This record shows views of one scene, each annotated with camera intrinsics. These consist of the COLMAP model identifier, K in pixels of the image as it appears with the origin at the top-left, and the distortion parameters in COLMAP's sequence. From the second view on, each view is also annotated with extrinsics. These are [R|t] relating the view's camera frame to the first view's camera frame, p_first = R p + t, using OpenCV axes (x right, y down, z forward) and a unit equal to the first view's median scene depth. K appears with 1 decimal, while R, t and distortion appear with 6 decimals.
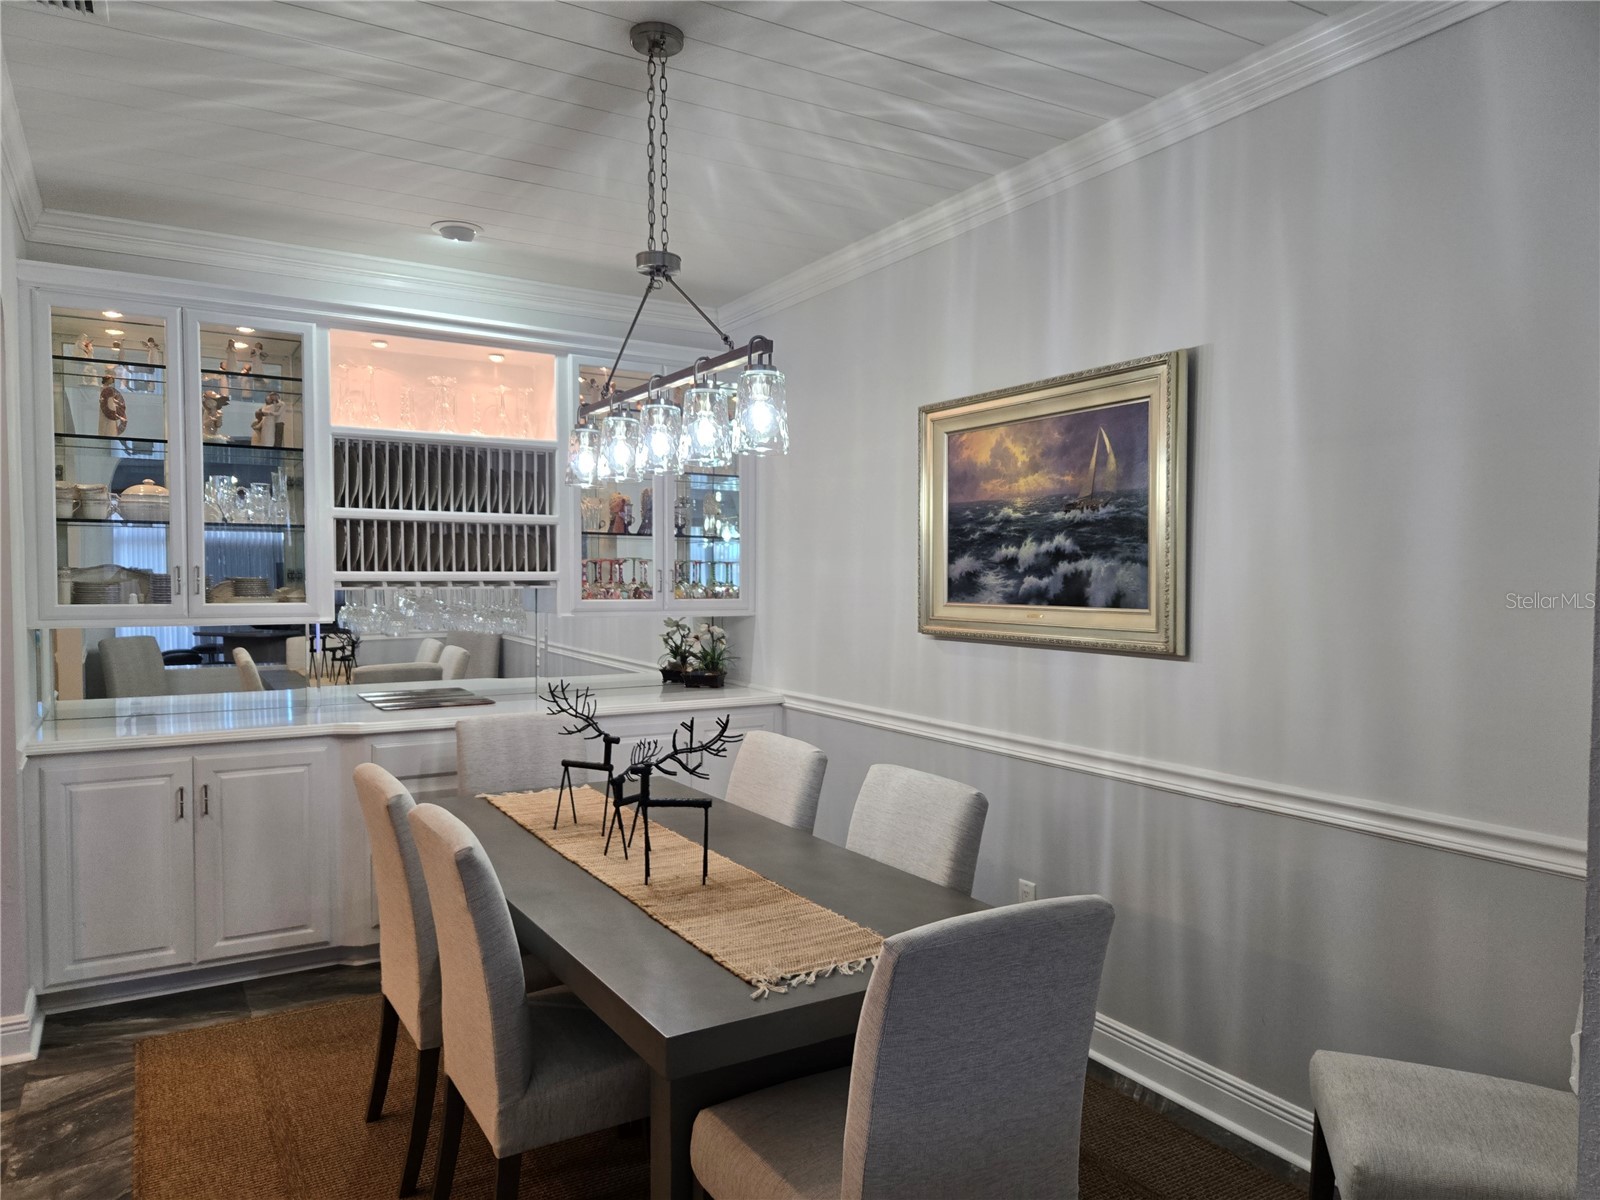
lens RADIAL K [[1079.0, 0, 793.1], [0, 1079.0, 619.3], [0, 0, 1]] dist [0.086398, -0.076672]
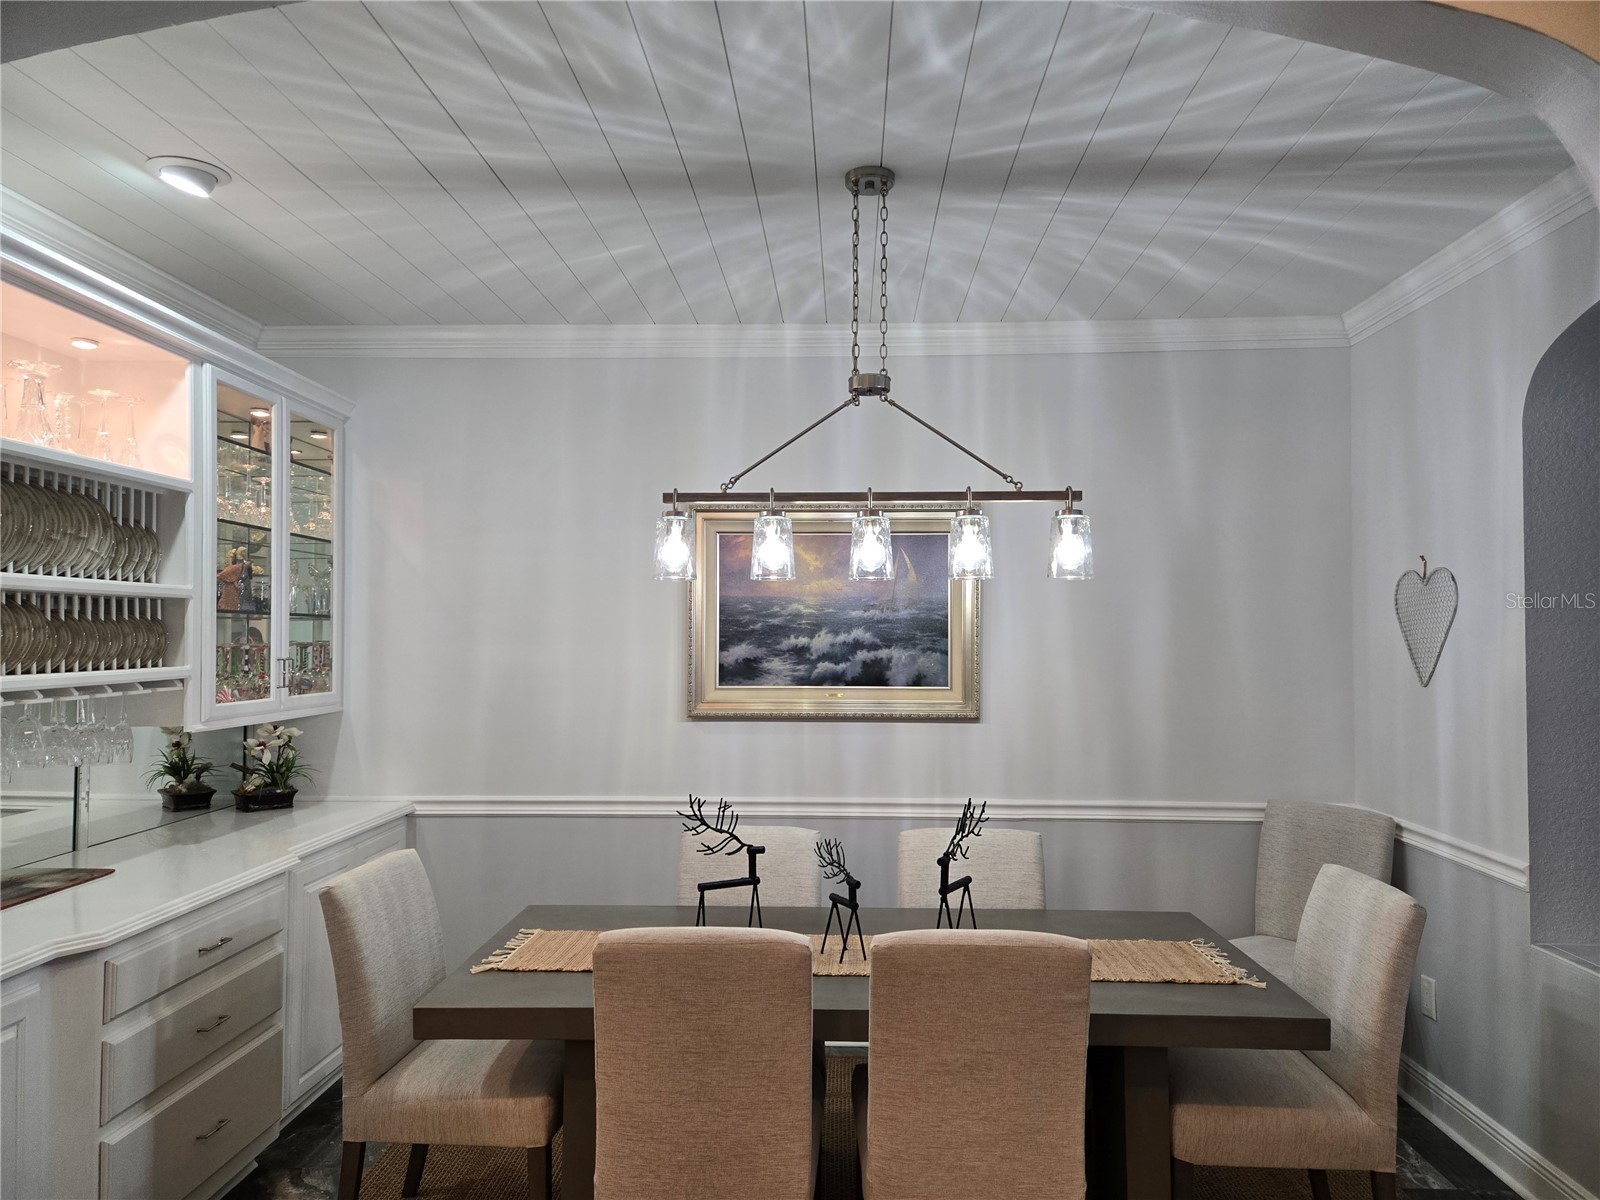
lens RADIAL K [[1079.0, 0, 793.1], [0, 1079.0, 619.3], [0, 0, 1]] dist [0.086398, -0.076672]
pose [[0.535533, 0.008150, 0.844475, -0.830743], [0.035347, 0.998861, -0.032056, -0.051441], [-0.843774, 0.047017, 0.534635, 0.397873]]
